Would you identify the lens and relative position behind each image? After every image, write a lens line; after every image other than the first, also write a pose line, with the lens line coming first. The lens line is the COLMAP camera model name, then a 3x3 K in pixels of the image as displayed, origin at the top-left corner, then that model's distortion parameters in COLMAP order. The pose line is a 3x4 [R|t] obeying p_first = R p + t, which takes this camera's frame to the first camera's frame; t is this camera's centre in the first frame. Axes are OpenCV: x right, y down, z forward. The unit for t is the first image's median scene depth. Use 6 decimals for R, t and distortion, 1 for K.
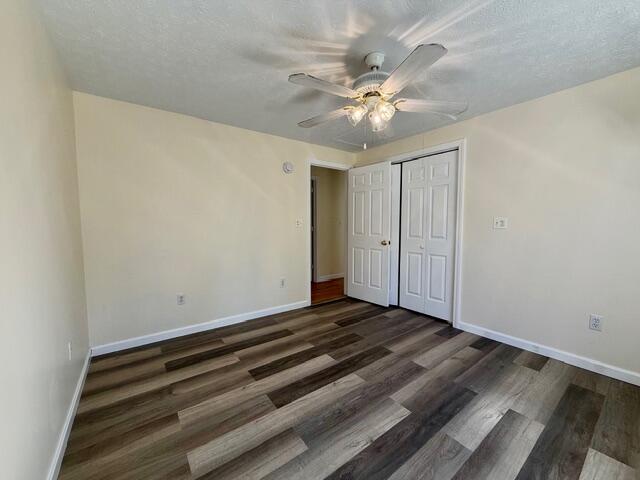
lens RADIAL K [[256.0, 0, 318.4], [0, 256.0, 239.8], [0, 0, 1]] dist [-0.001082, -0.000202]
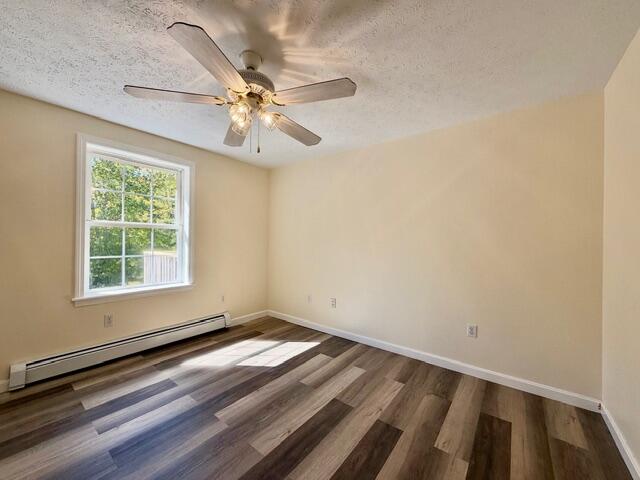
lens RADIAL K [[258.8, 0, 321.8], [0, 258.8, 240.6], [0, 0, 1]] dist [-0.000060, -0.000045]
pose [[-0.960948, -0.011532, -0.276487, 0.216127], [-0.030317, 0.997504, 0.063764, -0.127159], [0.275062, 0.069656, -0.958900, 1.920724]]
